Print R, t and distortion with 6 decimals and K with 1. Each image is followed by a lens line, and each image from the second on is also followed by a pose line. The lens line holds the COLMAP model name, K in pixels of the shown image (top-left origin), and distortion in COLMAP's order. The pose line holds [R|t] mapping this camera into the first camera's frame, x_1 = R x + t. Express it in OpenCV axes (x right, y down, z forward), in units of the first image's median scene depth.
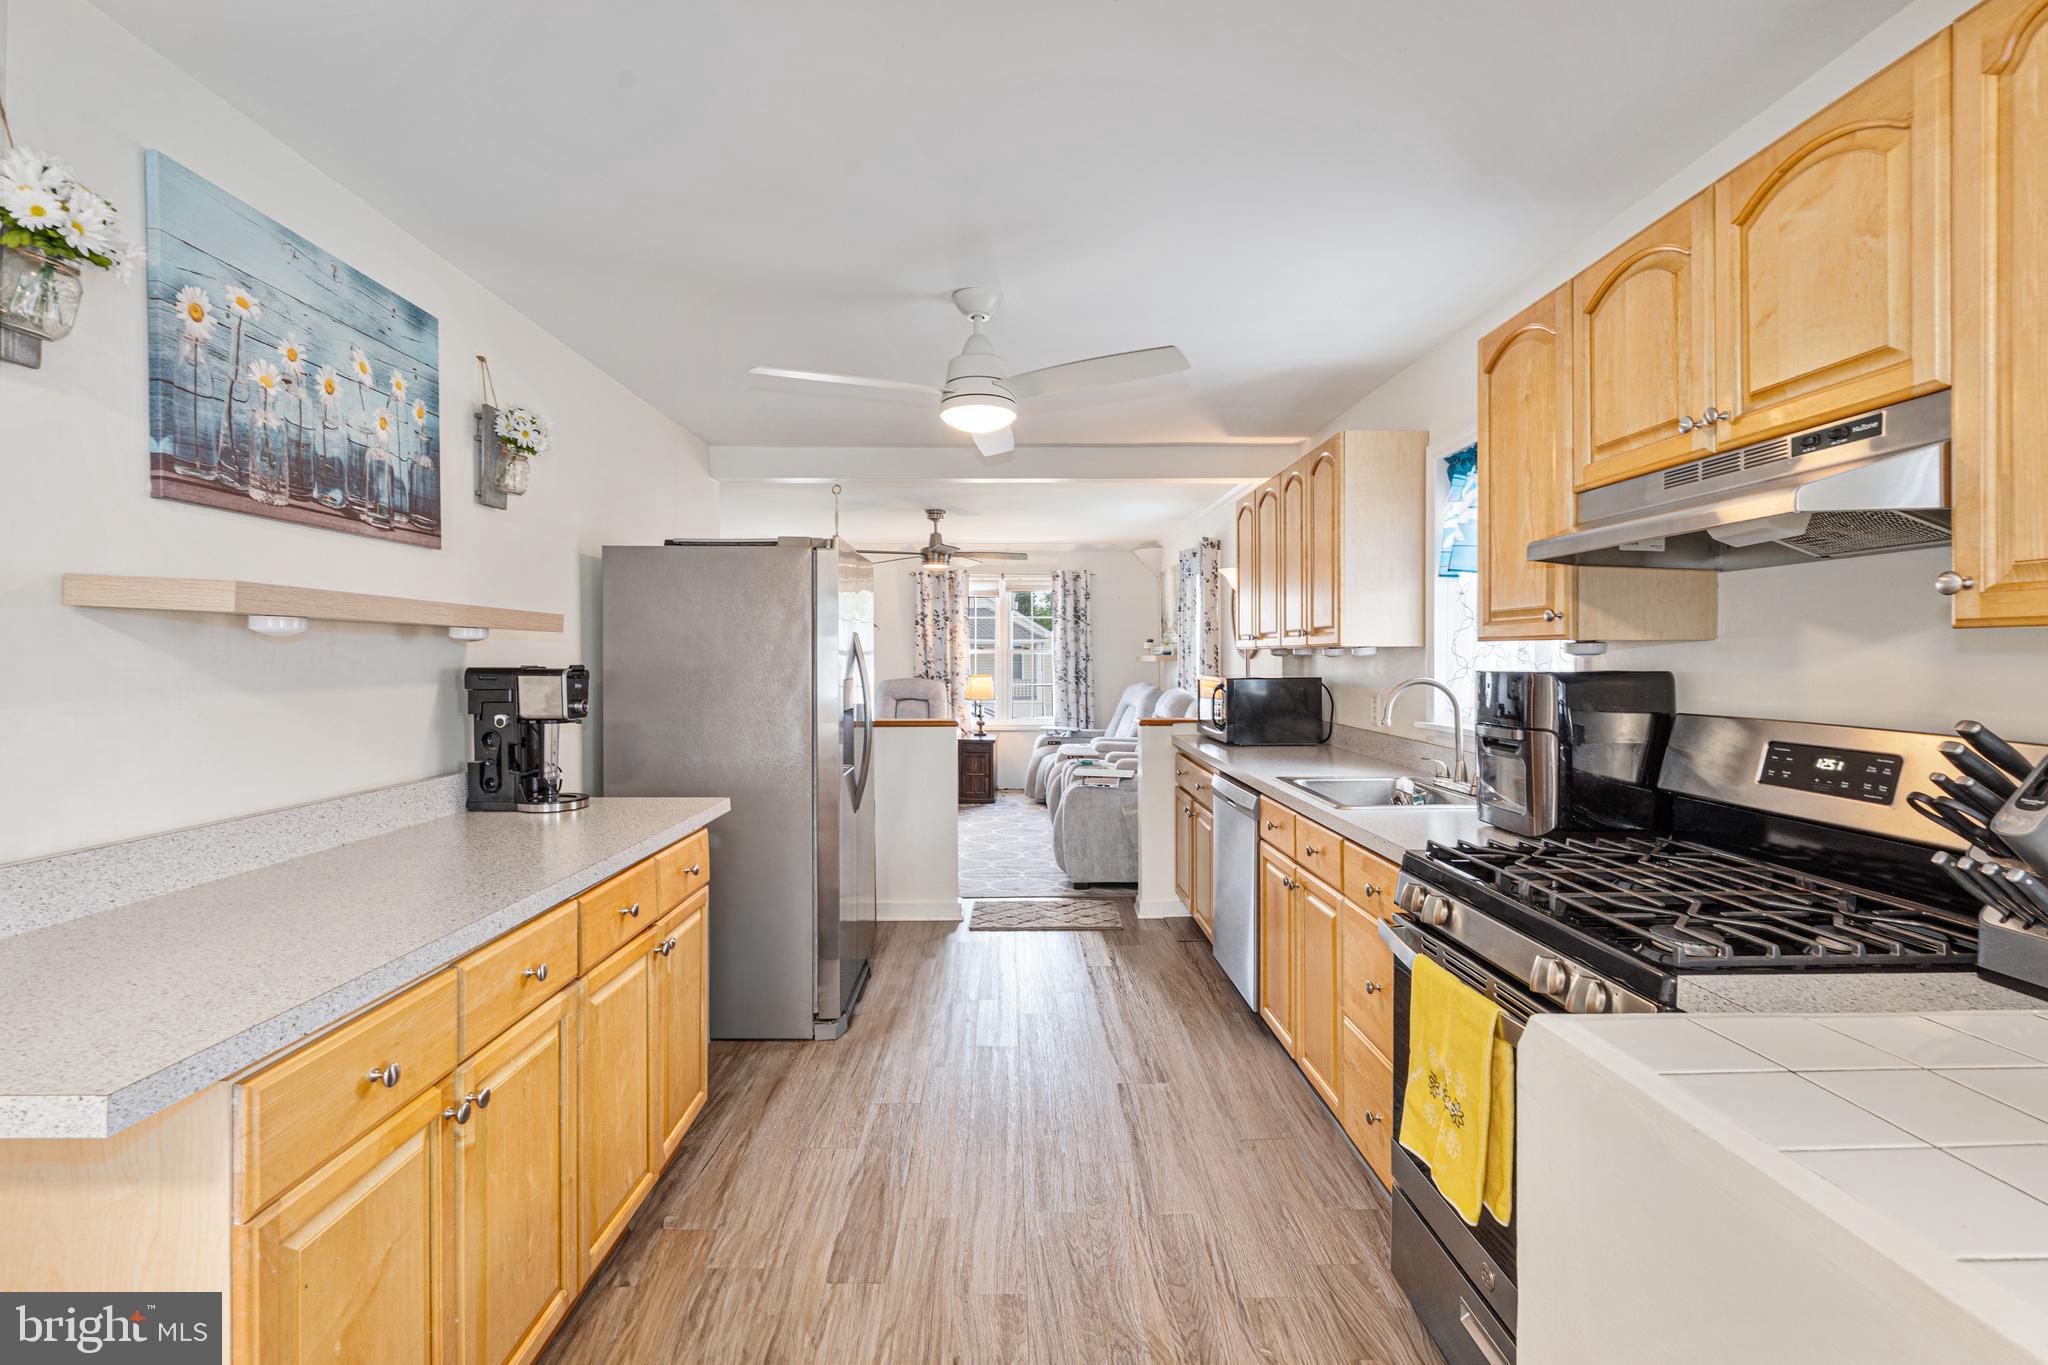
lens RADIAL K [[927.4, 0, 1031.6], [0, 927.4, 658.3], [0, 0, 1]] dist [0.001210, 0.000167]
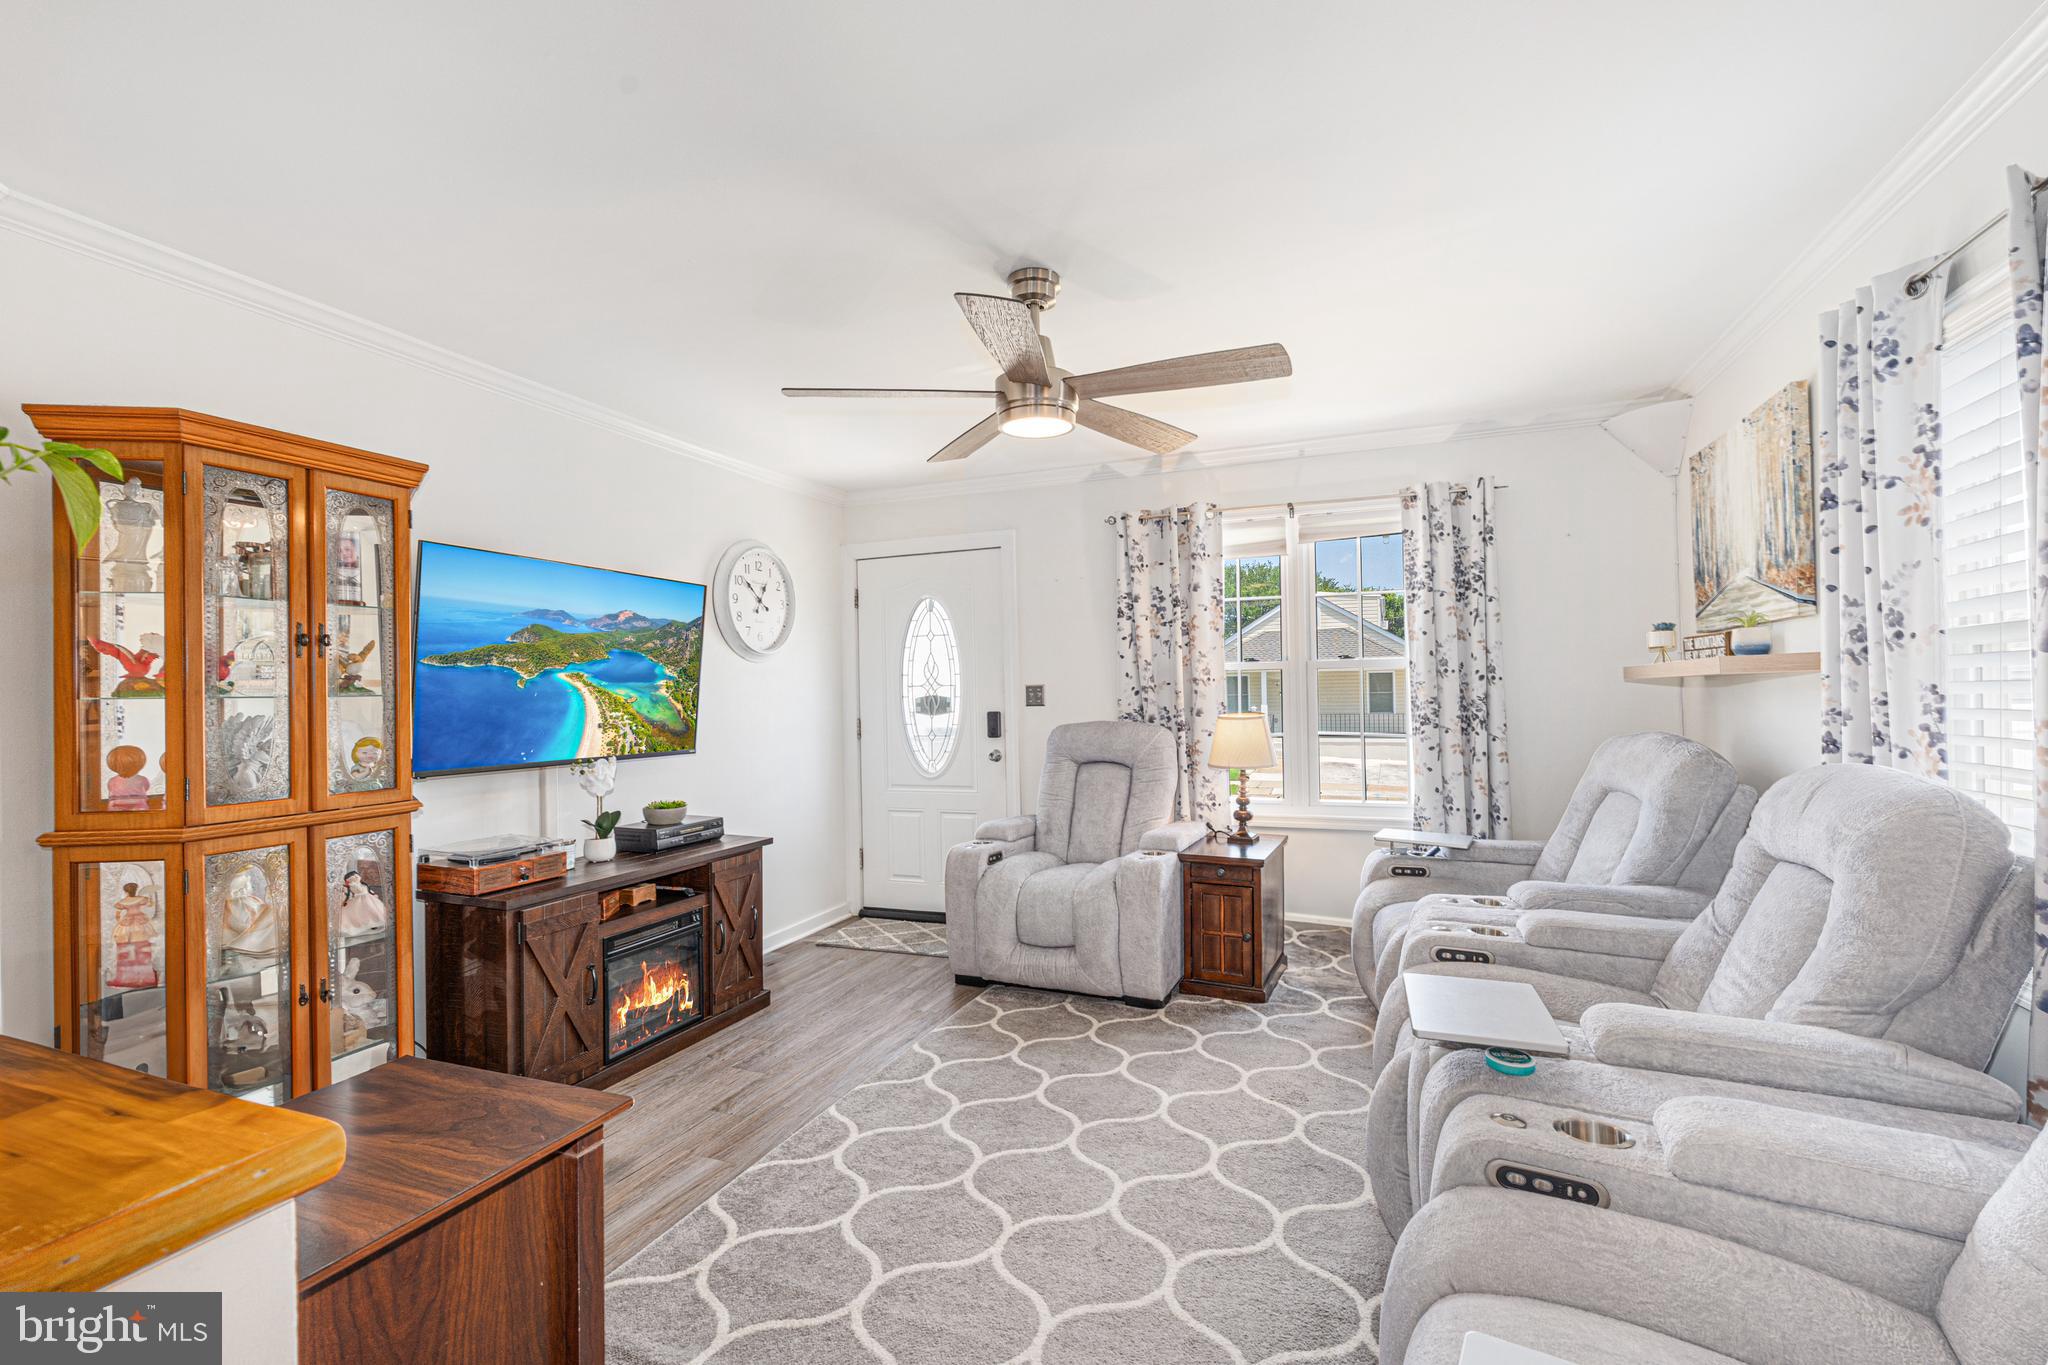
lens RADIAL K [[926.8, 0, 1024.0], [0, 926.8, 682.5], [0, 0, 1]] dist [-0.000245, 0.000094]
pose [[0.923166, -0.017714, -0.383994, 0.068591], [0.012017, 0.999779, -0.017232, 0.023607], [0.384215, 0.011294, 0.923175, 1.411803]]
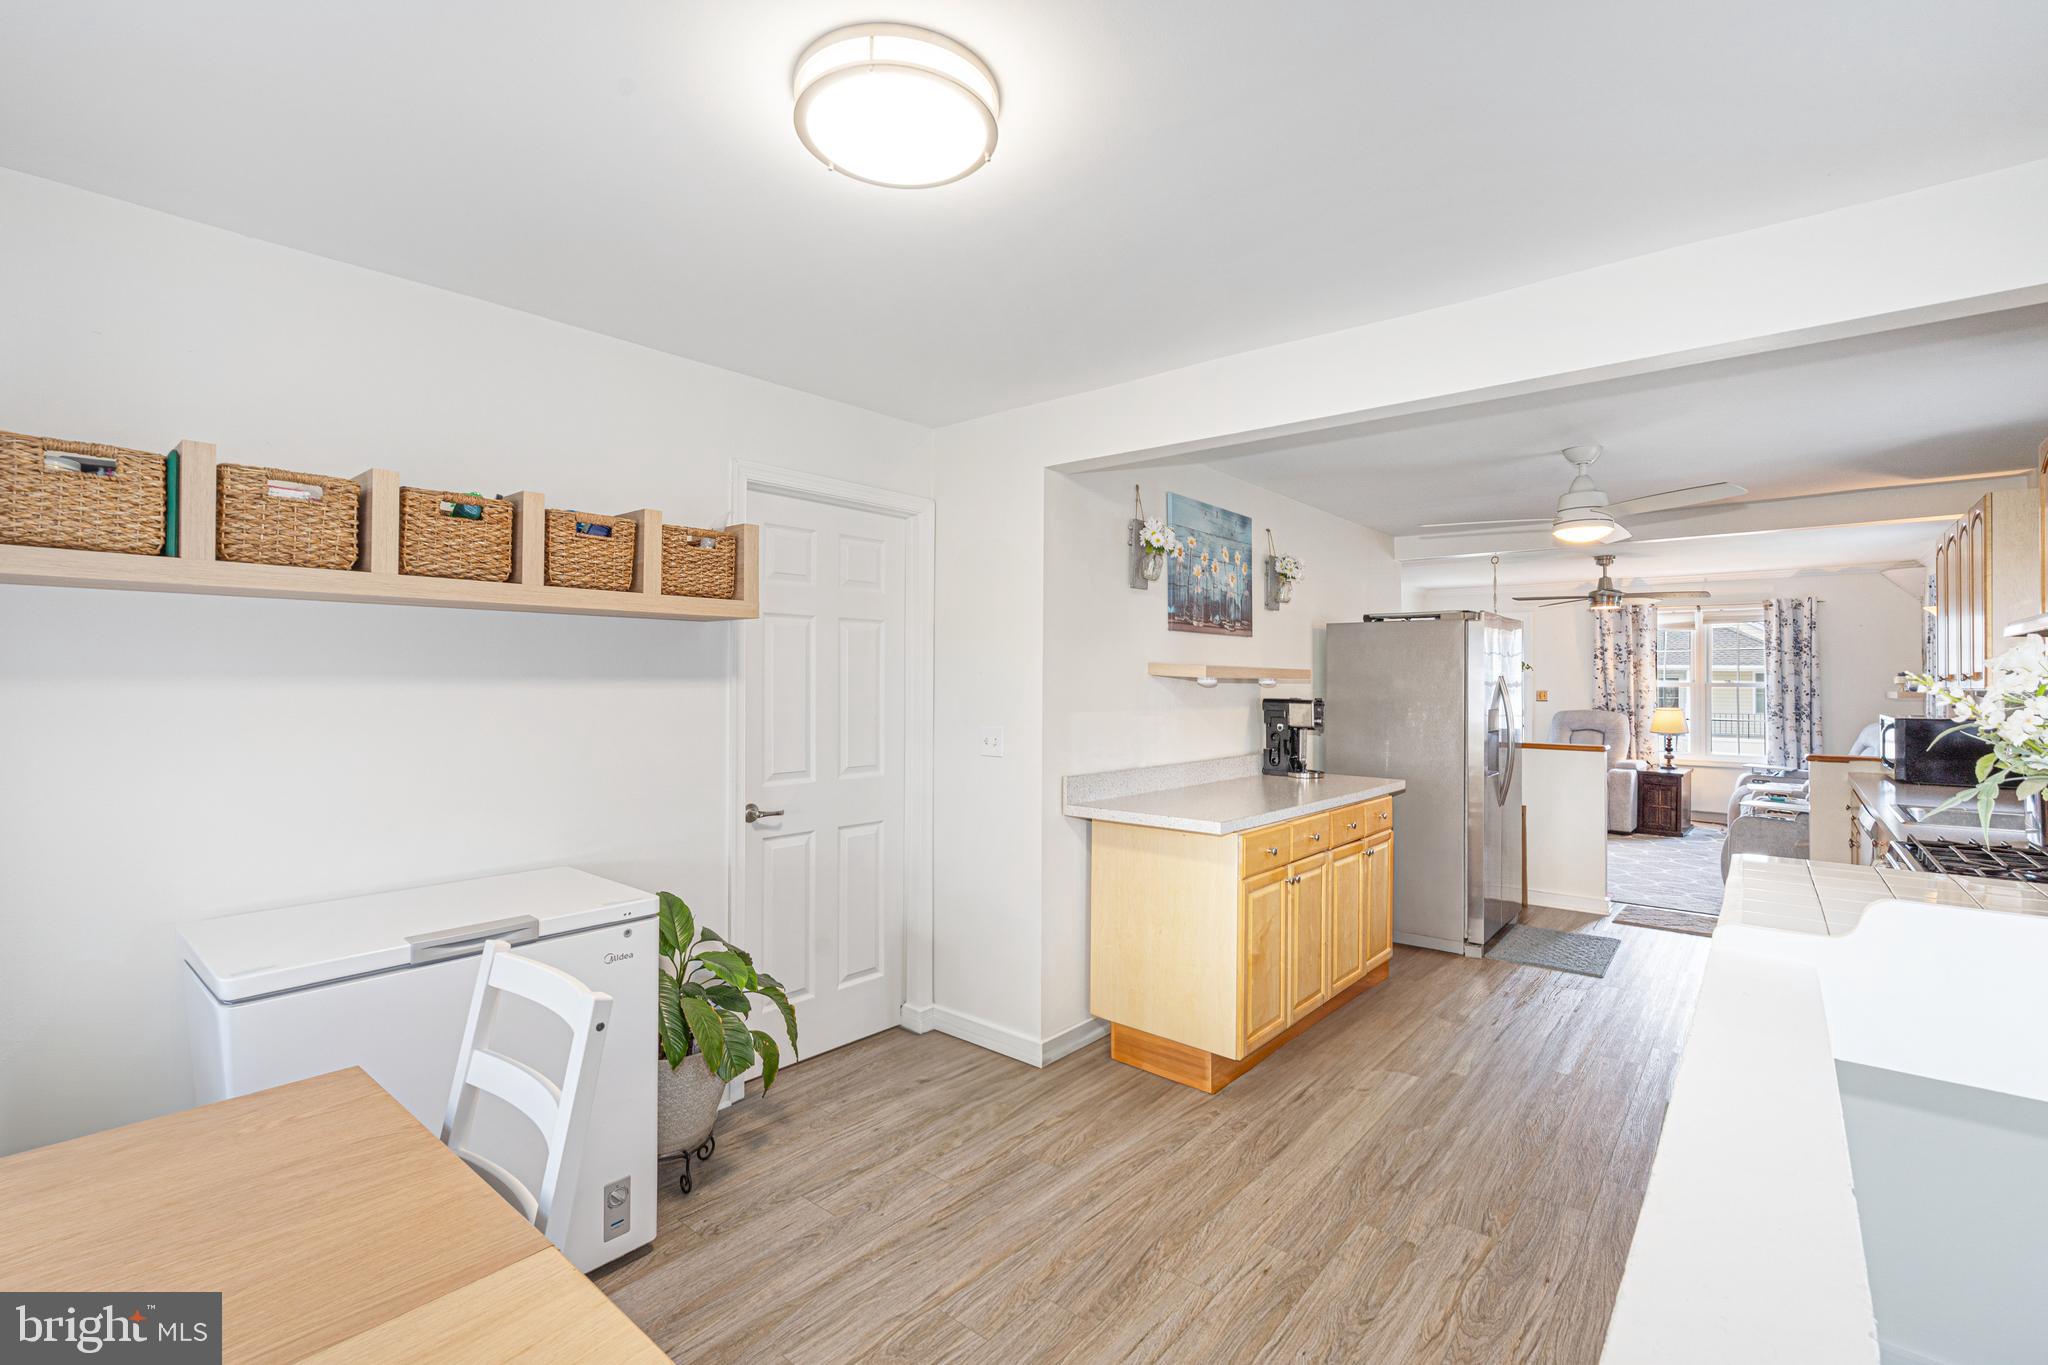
lens RADIAL K [[910.2, 0, 1027.2], [0, 910.2, 674.5], [0, 0, 1]] dist [-0.000521, 0.000254]
pose [[0.754809, 0.001195, -0.655944, 0.179702], [-0.008165, 0.999938, -0.007573, -0.015167], [0.655894, 0.011072, 0.754772, -0.523876]]
